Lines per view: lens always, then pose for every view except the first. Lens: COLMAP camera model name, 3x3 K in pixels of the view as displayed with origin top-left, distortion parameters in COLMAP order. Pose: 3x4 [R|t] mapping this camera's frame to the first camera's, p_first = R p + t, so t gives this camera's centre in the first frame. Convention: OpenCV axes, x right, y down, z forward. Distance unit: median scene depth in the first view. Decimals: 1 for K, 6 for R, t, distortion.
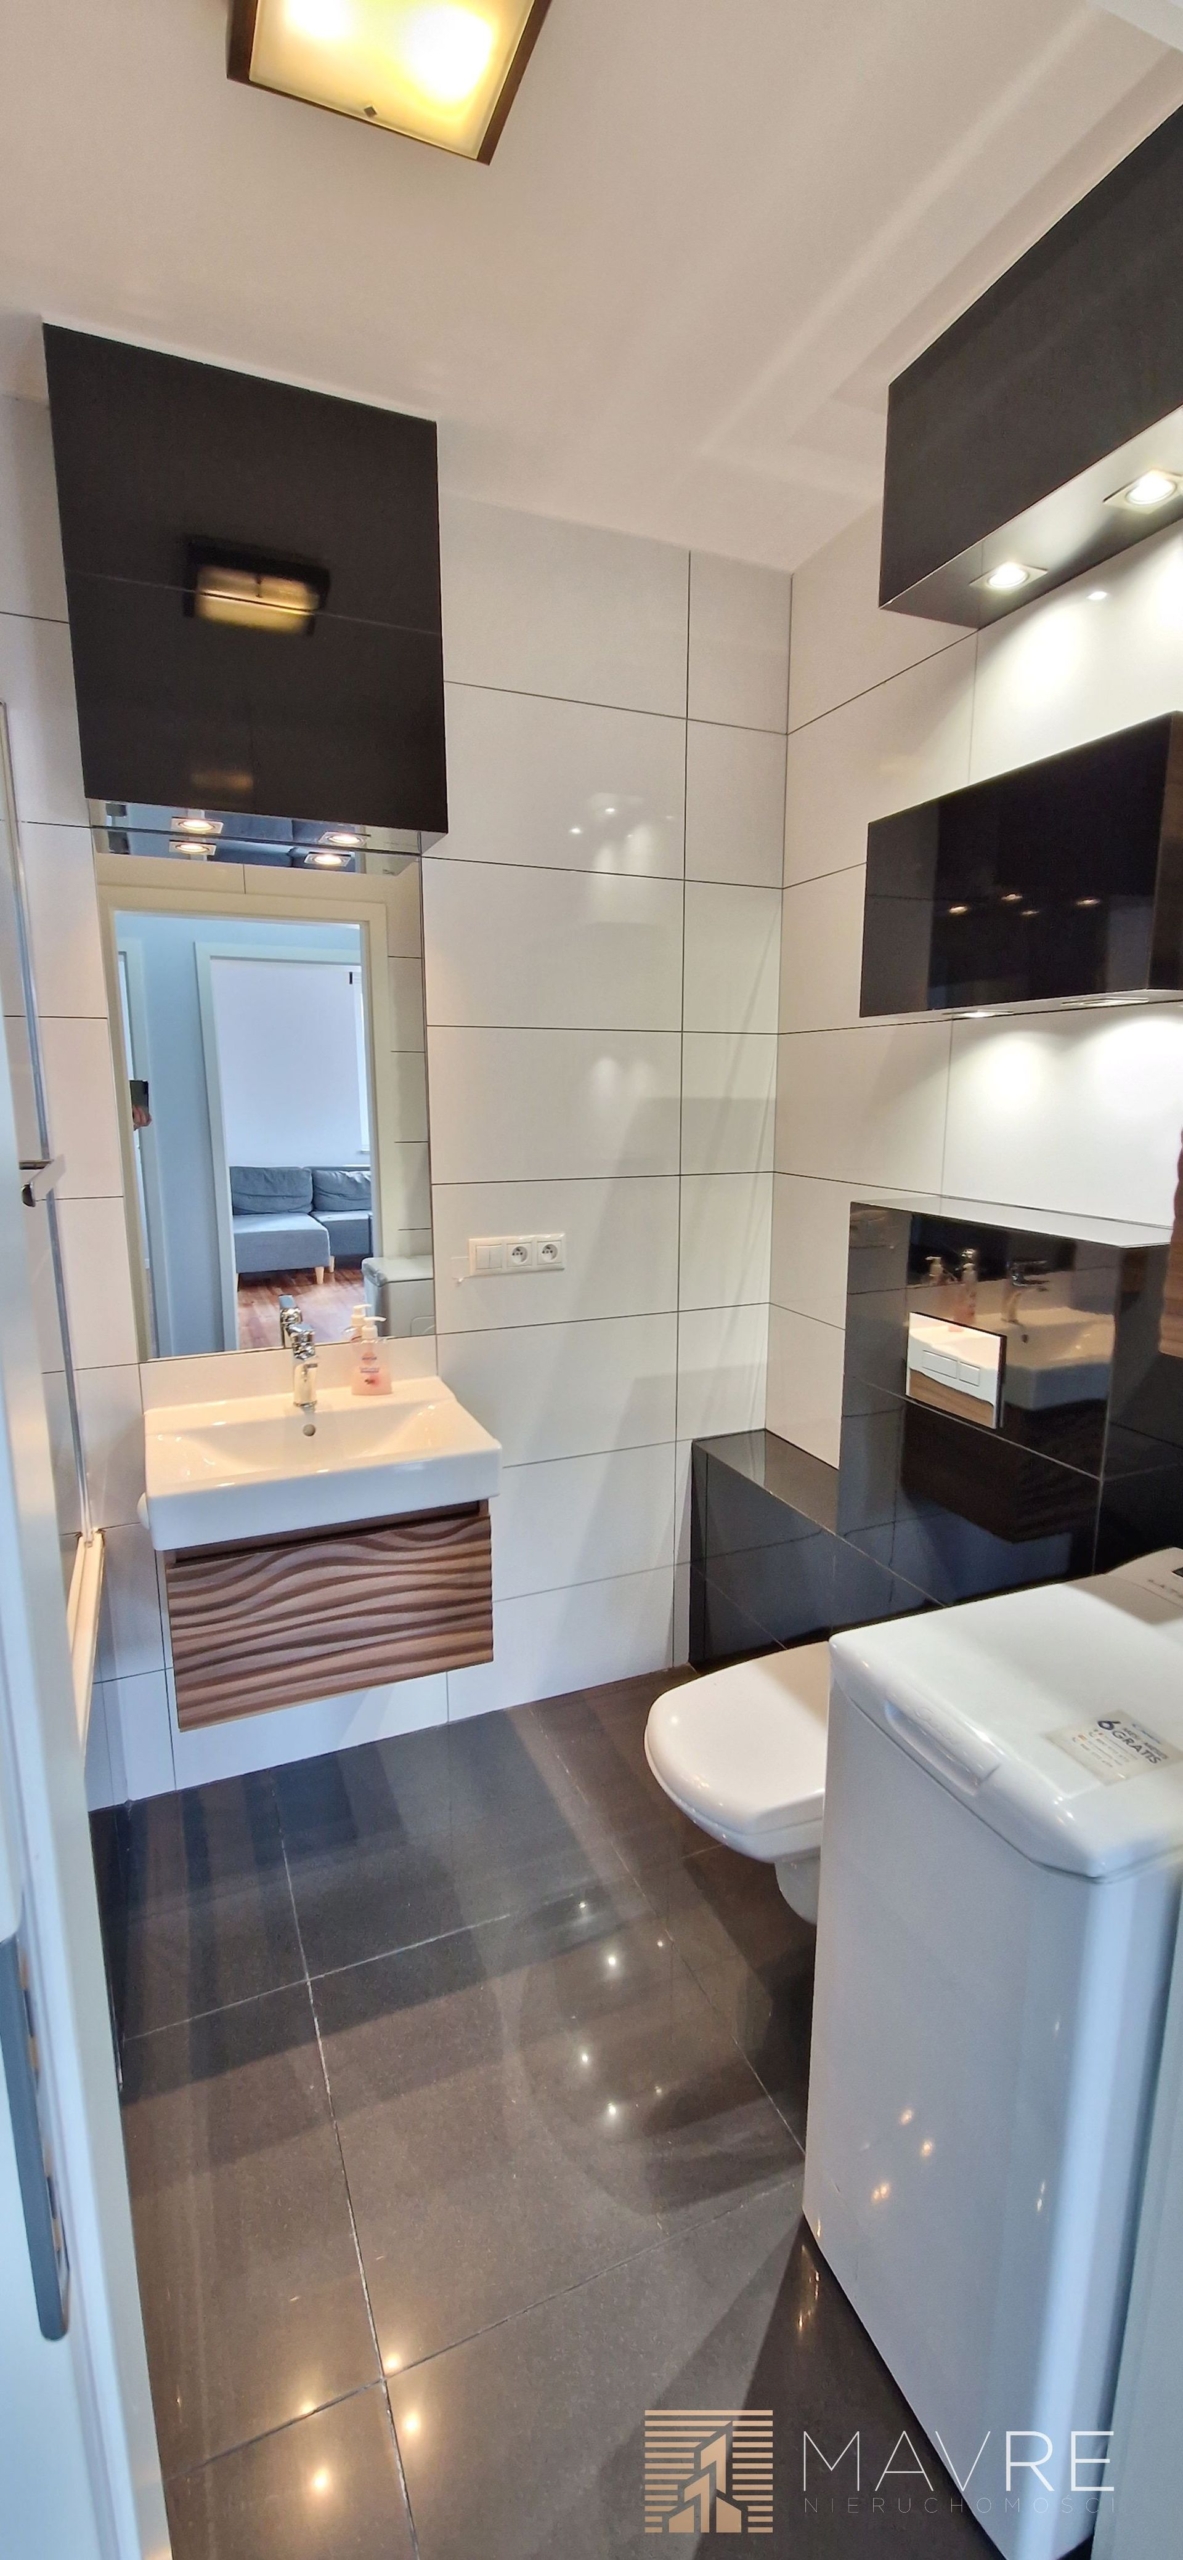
lens RADIAL K [[1042.3, 0, 612.5], [0, 1042.3, 1292.4], [0, 0, 1]] dist [0.004137, 0.000079]
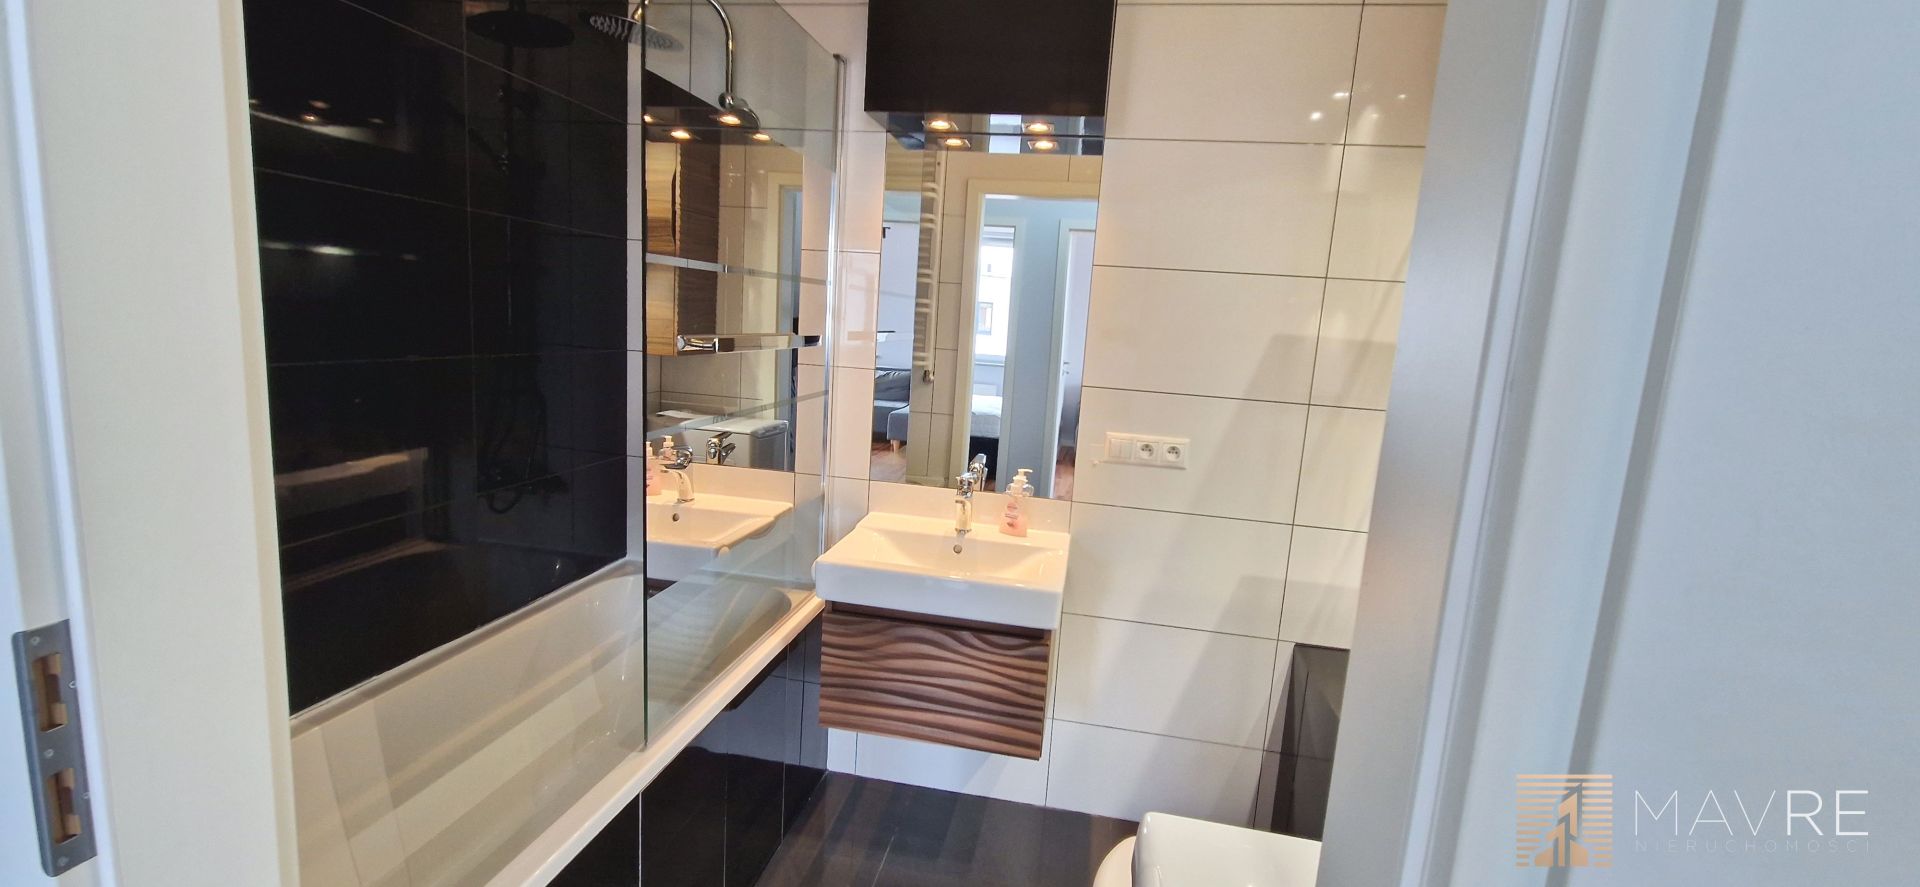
lens RADIAL K [[781.7, 0, 966.4], [0, 781.7, 435.3], [0, 0, 1]] dist [0.004137, 0.000079]
pose [[0.830140, 0.139640, -0.539785, 0.250045], [-0.176414, 0.984174, -0.016707, -0.000929], [0.528909, 0.109094, 0.841637, 0.112459]]
